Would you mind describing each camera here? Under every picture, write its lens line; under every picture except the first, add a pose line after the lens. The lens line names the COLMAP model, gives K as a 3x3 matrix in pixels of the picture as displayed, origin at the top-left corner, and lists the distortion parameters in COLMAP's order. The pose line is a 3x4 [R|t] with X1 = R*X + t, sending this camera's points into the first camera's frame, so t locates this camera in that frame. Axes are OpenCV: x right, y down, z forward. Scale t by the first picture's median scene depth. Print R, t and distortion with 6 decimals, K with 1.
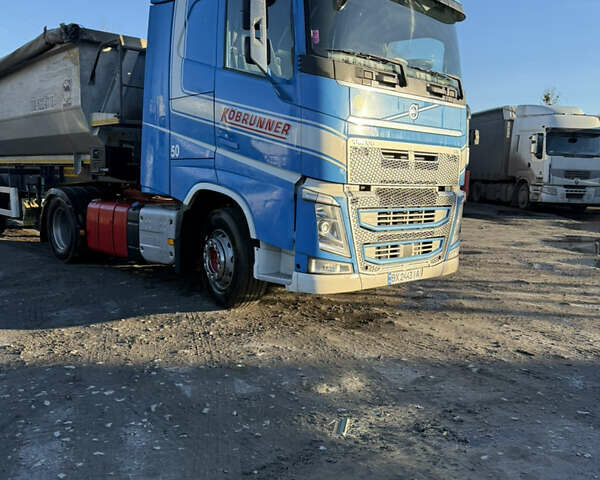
lens RADIAL K [[521.9, 0, 297.2], [0, 521.9, 232.6], [0, 0, 1]] dist [0.135084, -0.278513]
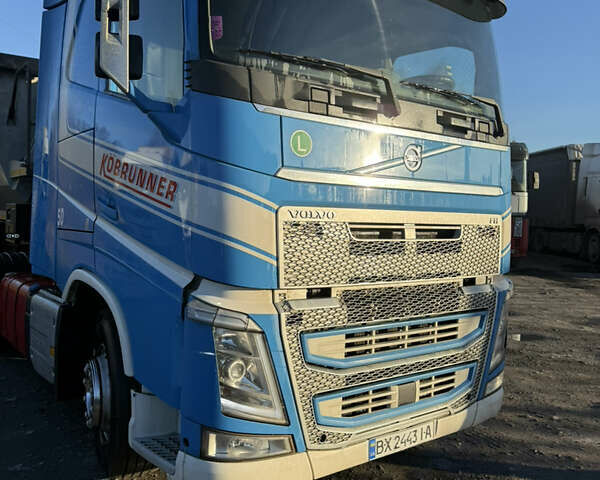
lens RADIAL K [[521.9, 0, 297.2], [0, 521.9, 232.6], [0, 0, 1]] dist [0.135084, -0.278513]
pose [[0.994682, 0.006406, -0.102797, 0.155566], [-0.013891, 0.997289, -0.072257, -0.103334], [0.102056, 0.073301, 0.992074, 0.416793]]
